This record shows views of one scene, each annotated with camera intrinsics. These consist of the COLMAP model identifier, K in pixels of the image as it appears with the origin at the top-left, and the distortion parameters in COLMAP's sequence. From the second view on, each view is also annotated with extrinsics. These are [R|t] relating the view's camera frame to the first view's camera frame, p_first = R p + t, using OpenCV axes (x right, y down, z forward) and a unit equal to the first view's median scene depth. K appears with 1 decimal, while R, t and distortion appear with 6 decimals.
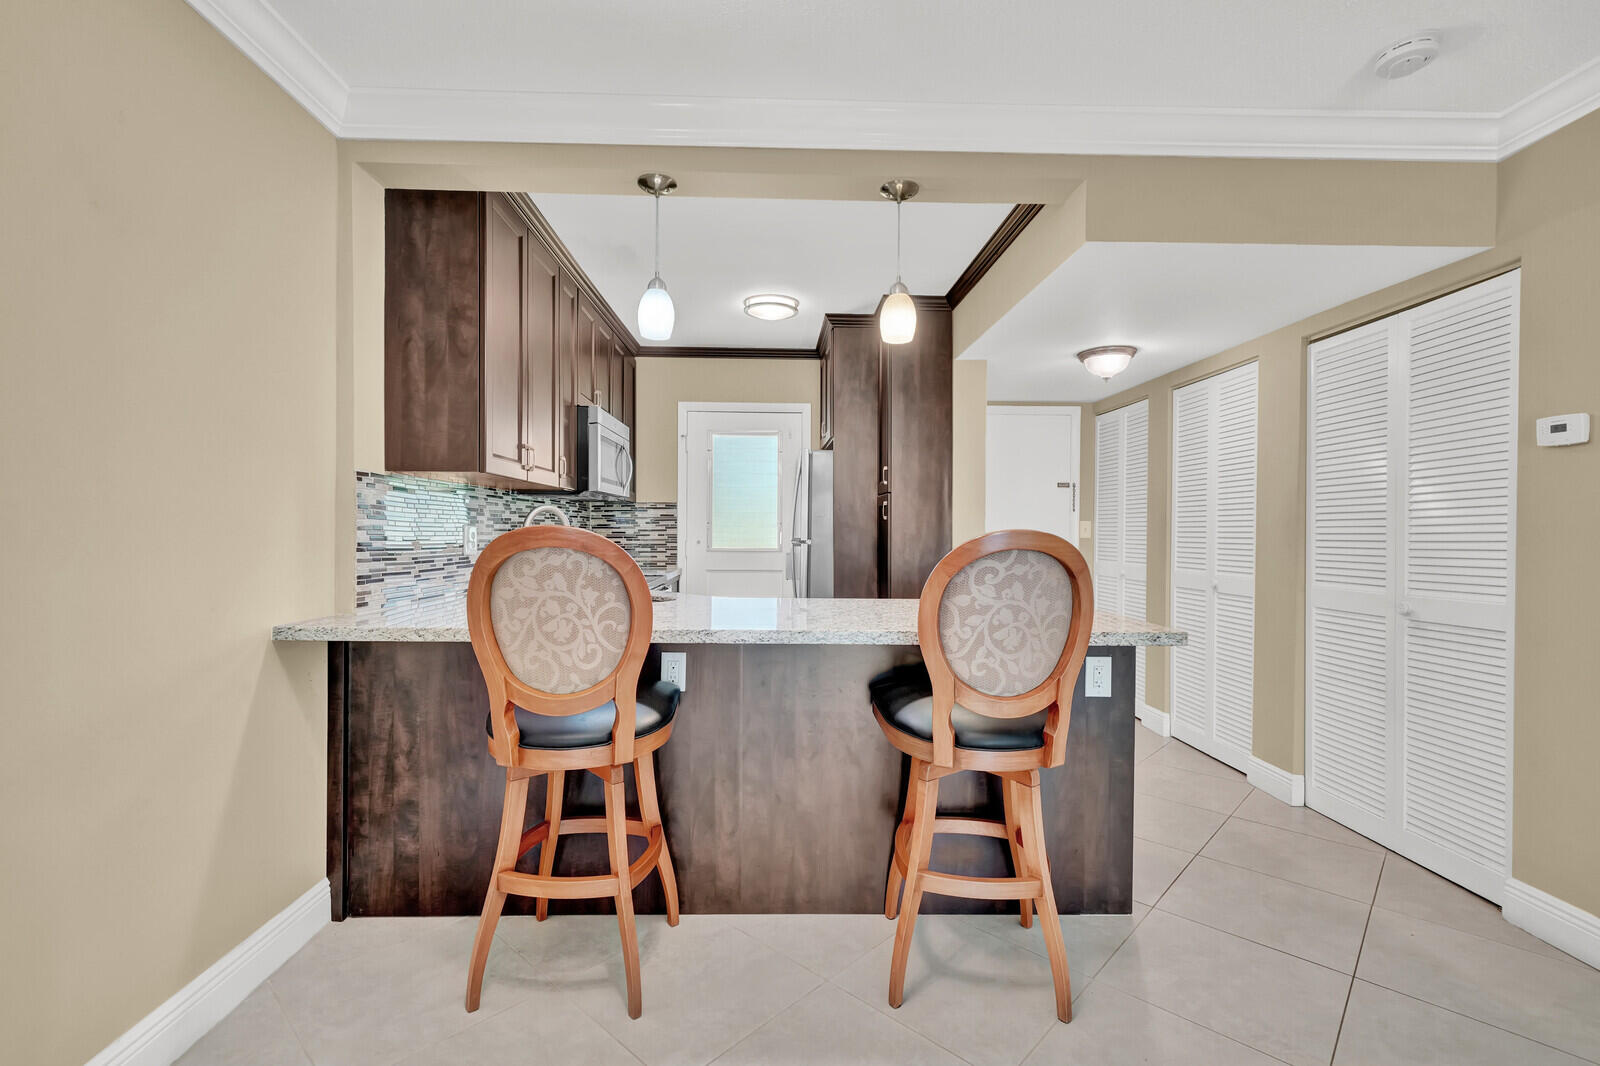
lens RADIAL K [[738.3, 0, 808.2], [0, 738.3, 534.7], [0, 0, 1]] dist [-0.017359, -0.001672]
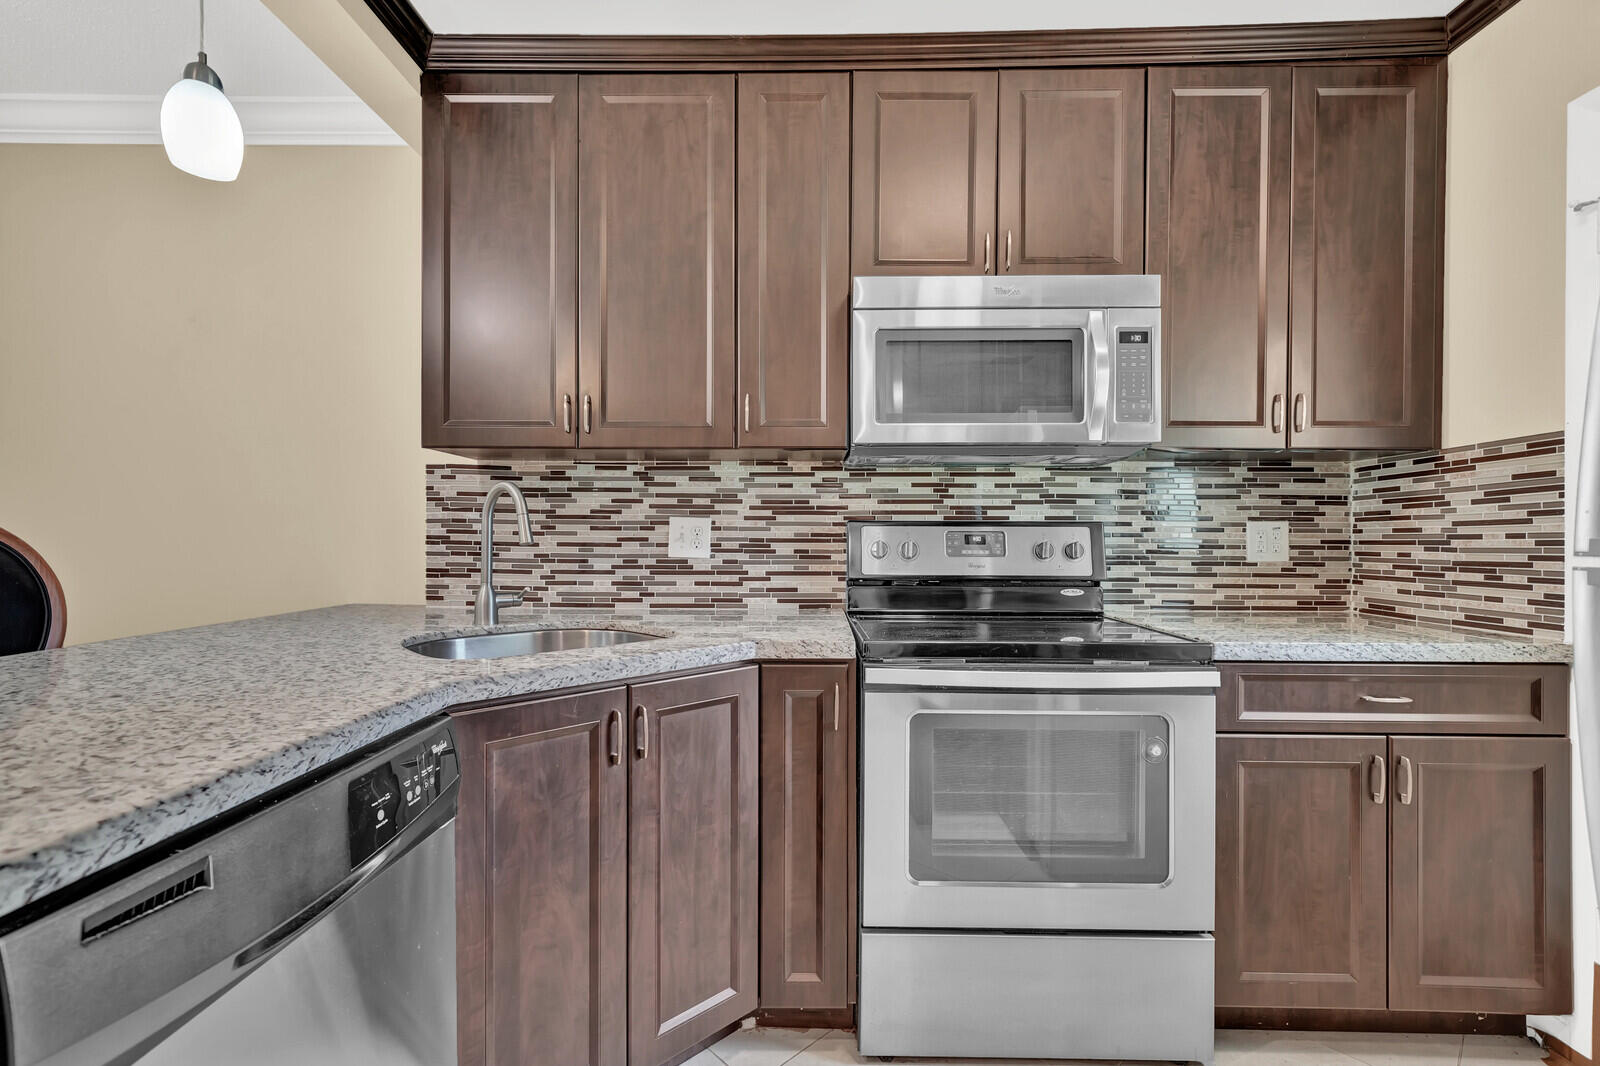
lens RADIAL K [[738.3, 0, 797.2], [0, 738.3, 538.3], [0, 0, 1]] dist [-0.017359, -0.001672]
pose [[-0.086170, -0.004120, -0.996272, 0.155335], [-0.010072, 0.999944, -0.003264, 0.005781], [0.996230, 0.009753, -0.086206, 0.710852]]
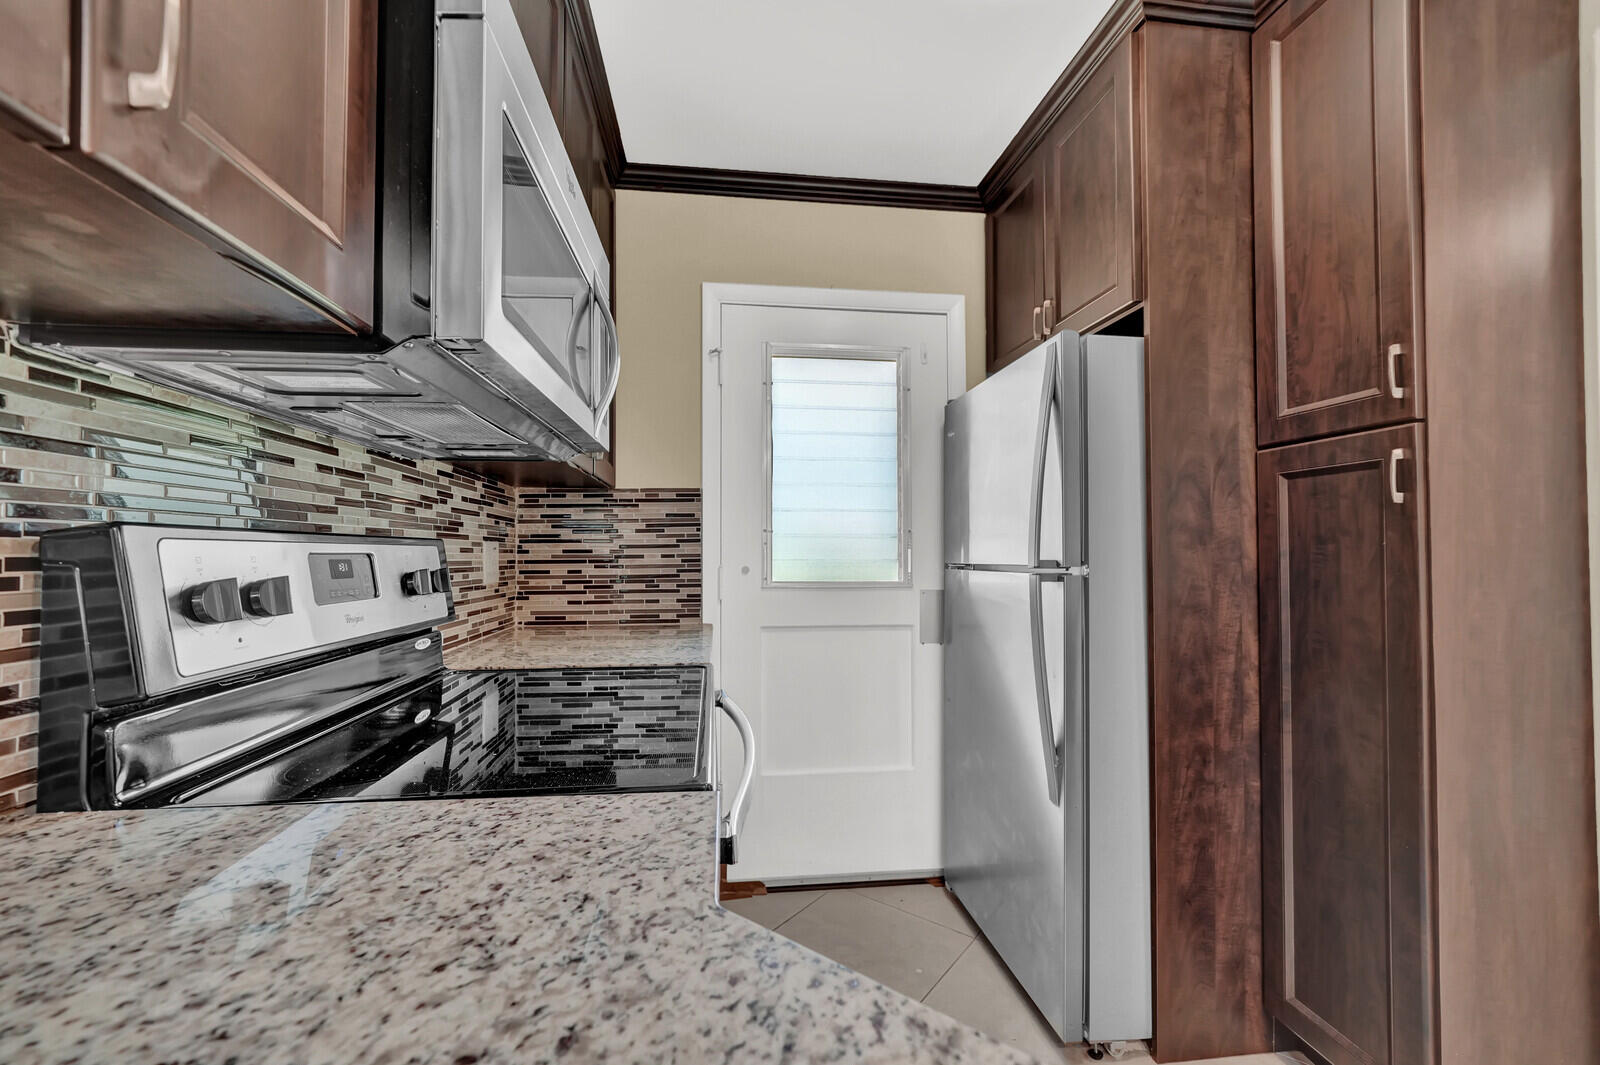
lens RADIAL K [[651.5, 0, 797.0], [0, 651.5, 543.7], [0, 0, 1]] dist [-0.001355, -0.000039]
pose [[0.997168, -0.004661, 0.075056, -0.148427], [0.006212, 0.999772, -0.020449, 0.001550], [-0.074943, 0.020857, 0.996970, 0.573962]]
